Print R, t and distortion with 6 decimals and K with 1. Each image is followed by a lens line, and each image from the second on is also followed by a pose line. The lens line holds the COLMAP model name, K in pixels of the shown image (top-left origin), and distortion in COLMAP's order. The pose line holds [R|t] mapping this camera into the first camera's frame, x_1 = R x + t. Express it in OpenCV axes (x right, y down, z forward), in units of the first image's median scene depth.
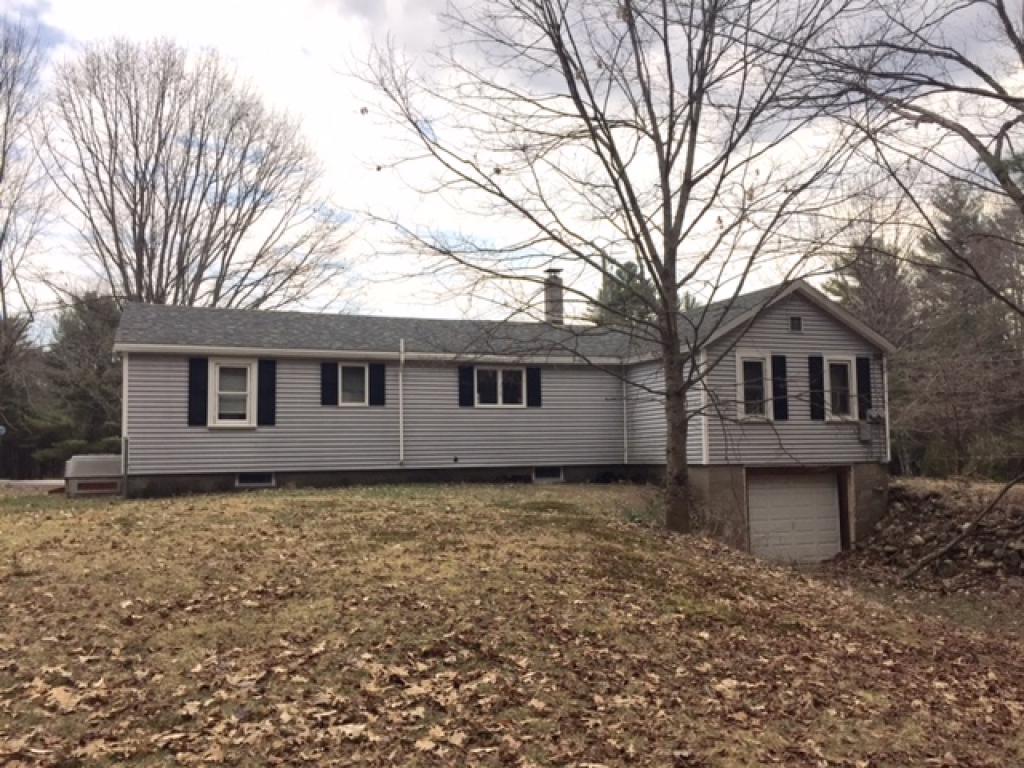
lens RADIAL K [[876.6, 0, 519.3], [0, 876.6, 384.7], [0, 0, 1]] dist [0.047532, -0.013196]
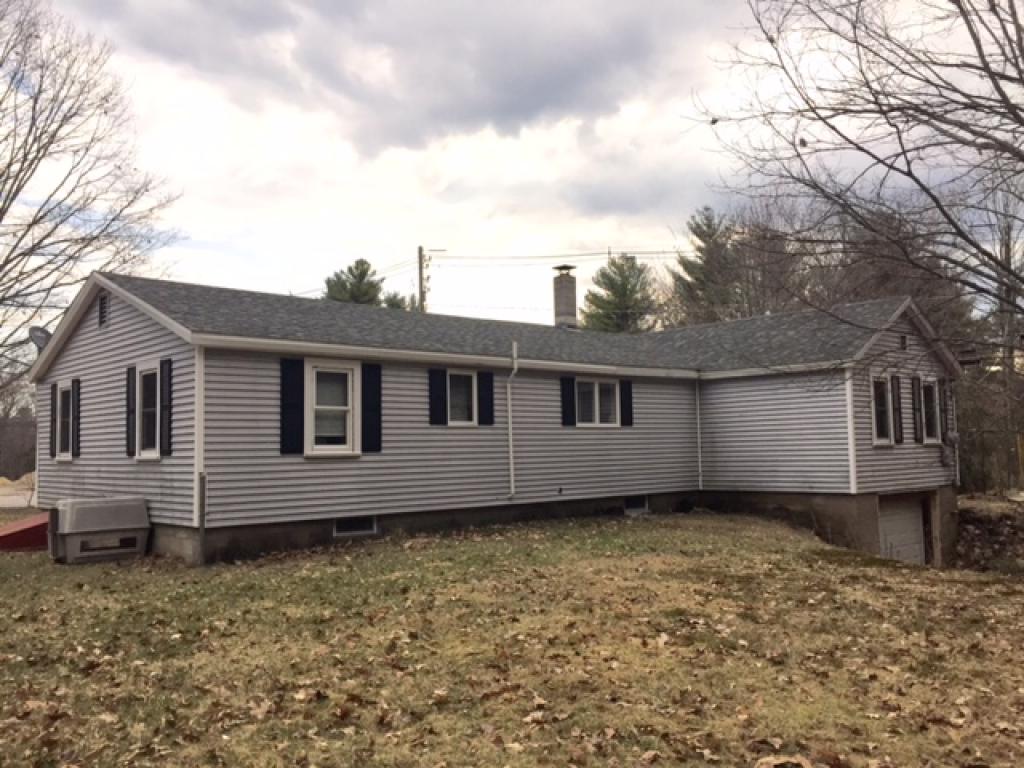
lens RADIAL K [[876.6, 0, 509.9], [0, 876.6, 382.0], [0, 0, 1]] dist [0.047532, -0.013196]
pose [[0.930624, 0.023330, 0.365234, -0.434961], [-0.021515, 0.999728, -0.009038, -0.008331], [-0.365345, 0.000553, 0.930872, 0.263029]]
